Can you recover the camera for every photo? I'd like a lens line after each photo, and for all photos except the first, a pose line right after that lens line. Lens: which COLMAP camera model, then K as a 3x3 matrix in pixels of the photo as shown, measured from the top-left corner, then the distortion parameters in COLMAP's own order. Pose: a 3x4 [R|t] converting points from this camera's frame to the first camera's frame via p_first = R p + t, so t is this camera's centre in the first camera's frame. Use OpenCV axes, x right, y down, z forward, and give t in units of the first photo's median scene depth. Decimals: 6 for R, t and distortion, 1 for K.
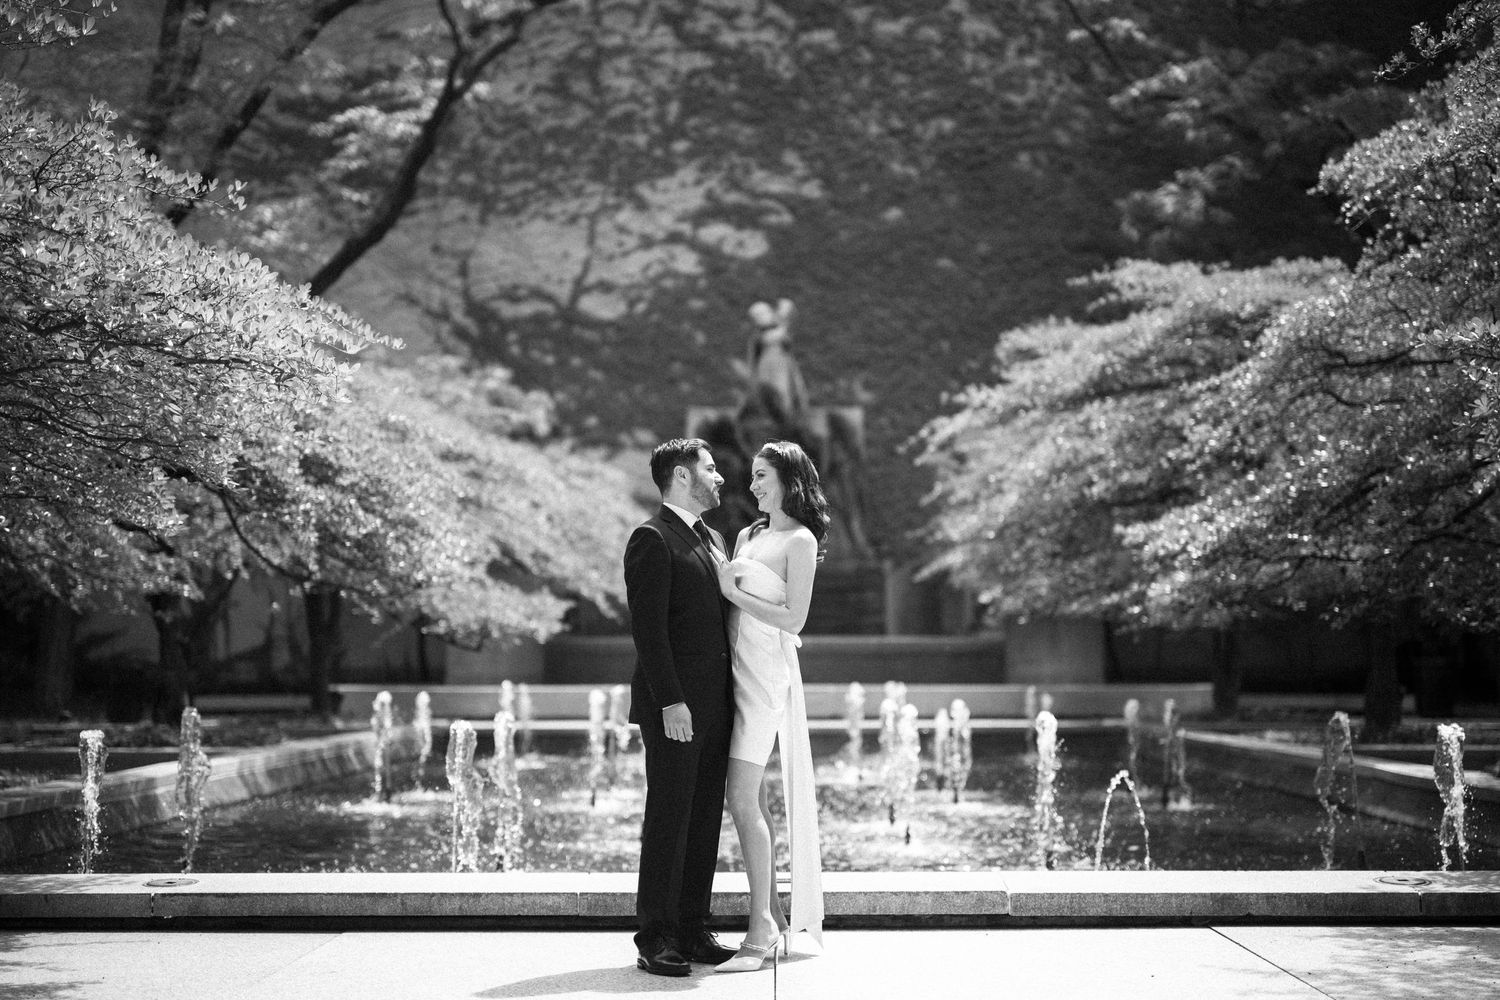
lens RADIAL K [[2192.9, 0, 750.0], [0, 2192.9, 500.0], [0, 0, 1]] dist [-0.018130, 0.013024]
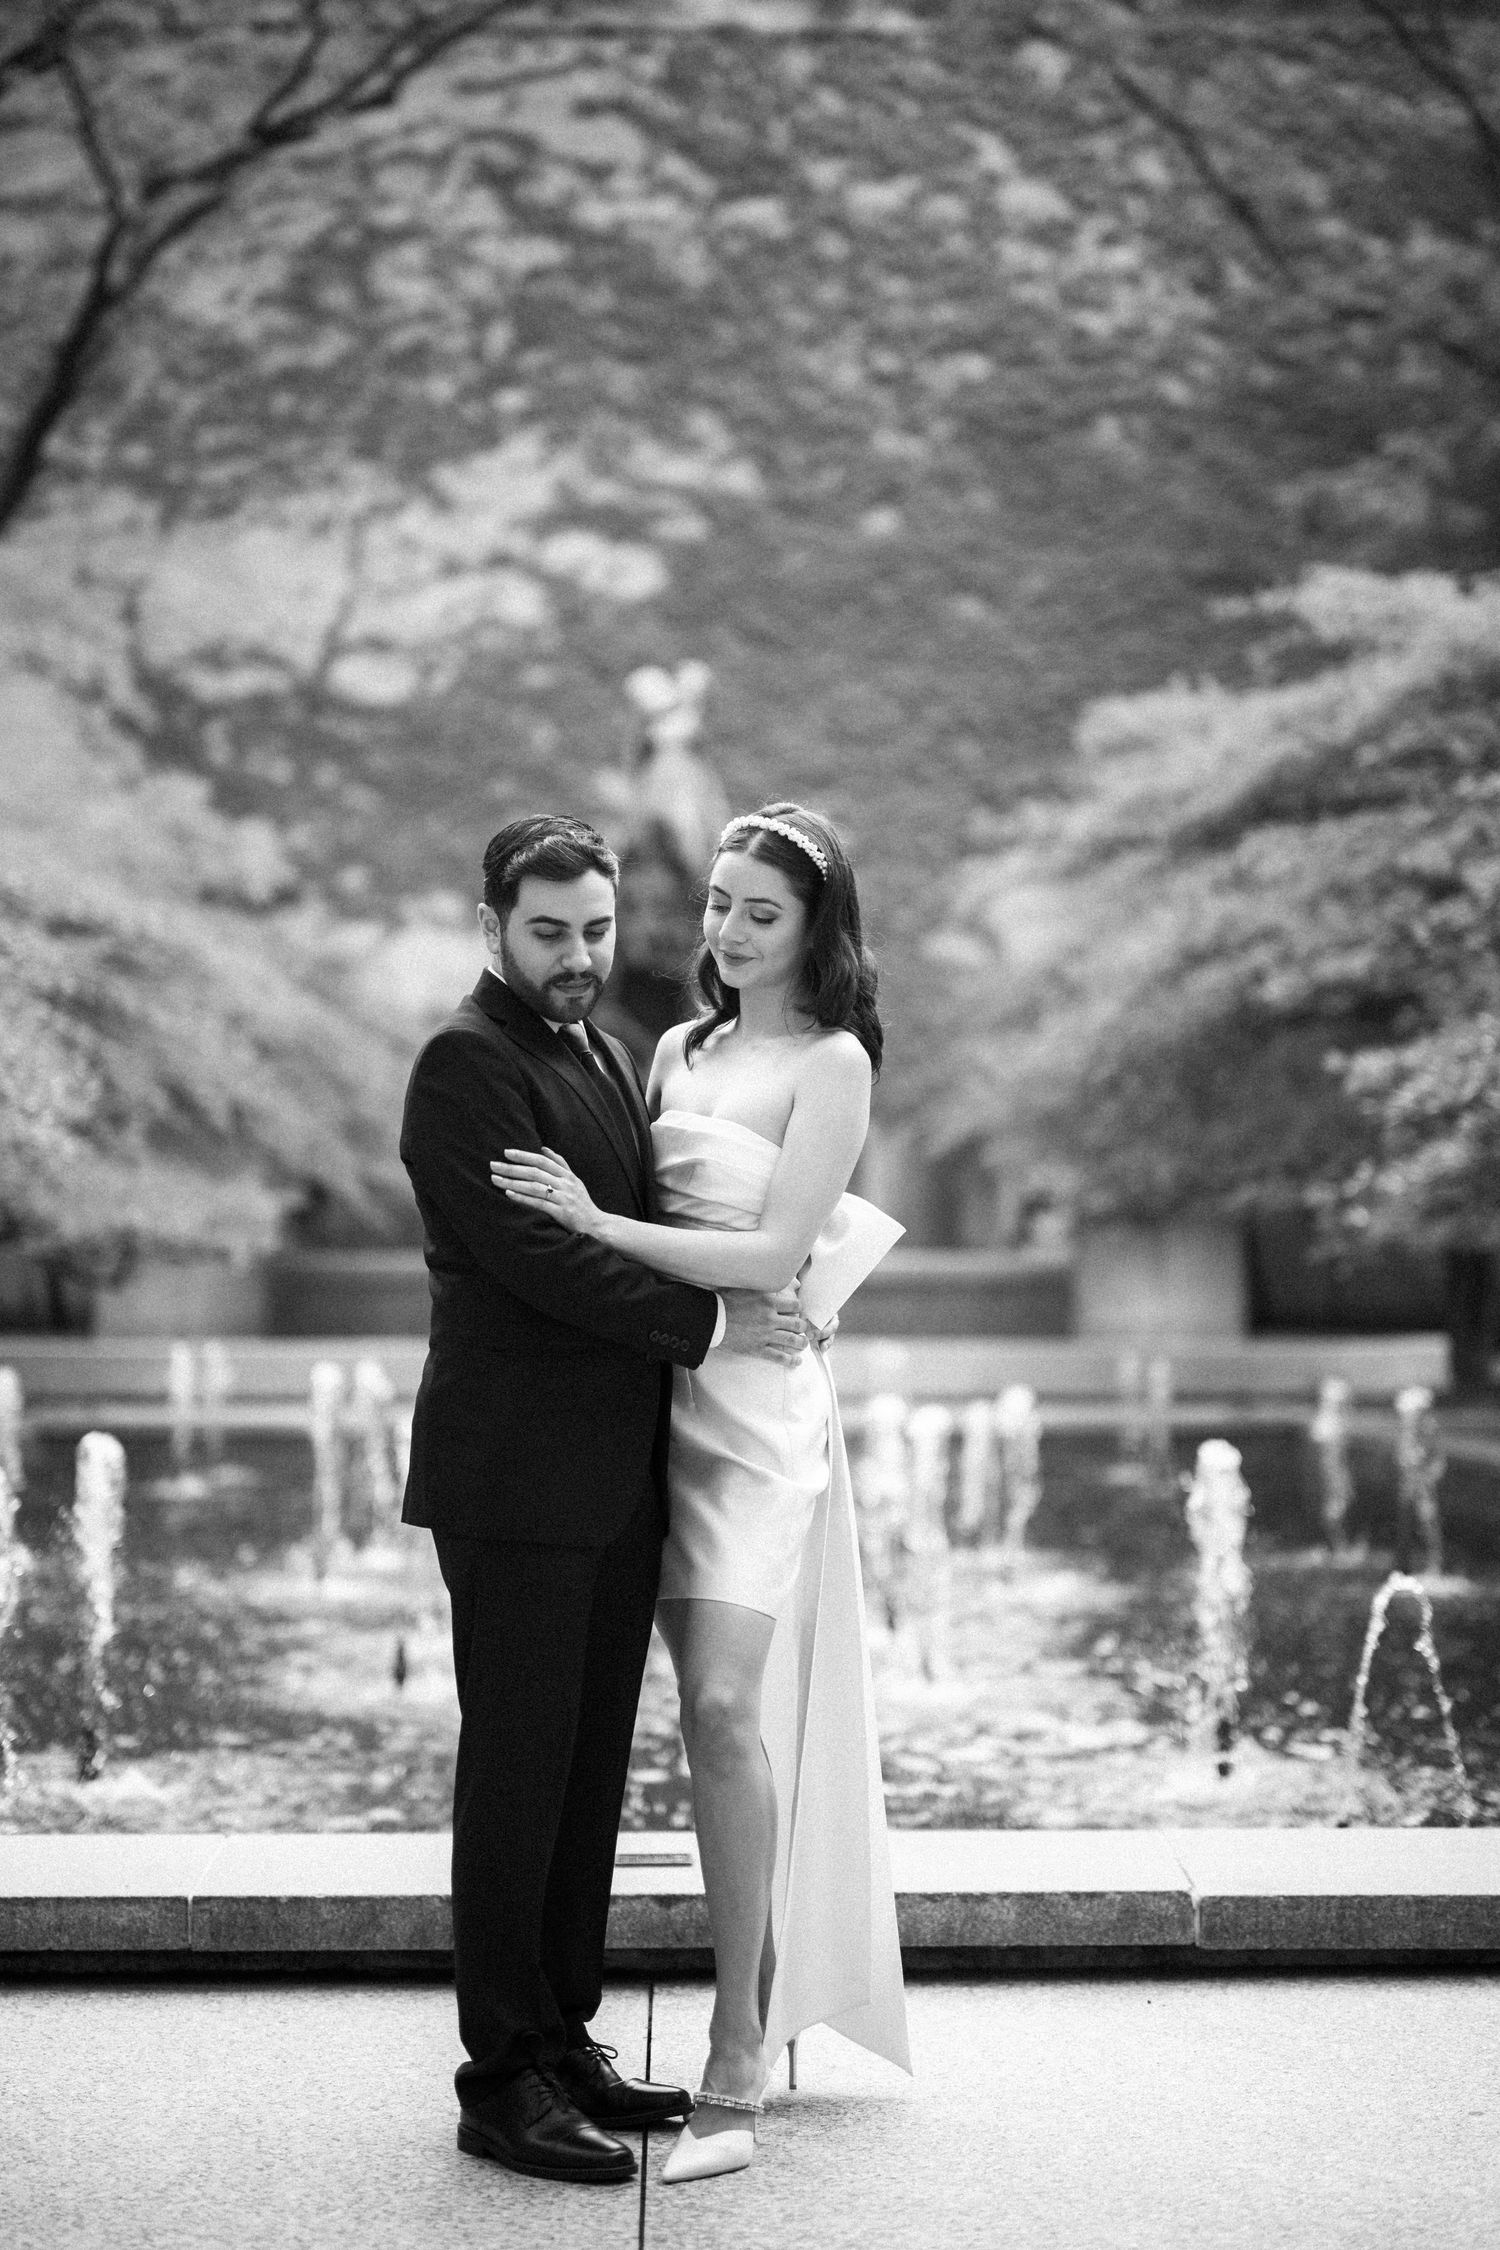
lens RADIAL K [[3156.6, 0, 750.3], [0, 3156.6, 1023.7], [0, 0, 1]] dist [0.020664, 0.033268]
pose [[0.999455, 0.003890, 0.032795, 0.004484], [-0.003749, 0.999984, -0.004353, 0.005231], [-0.032812, 0.004227, 0.999453, 0.172565]]
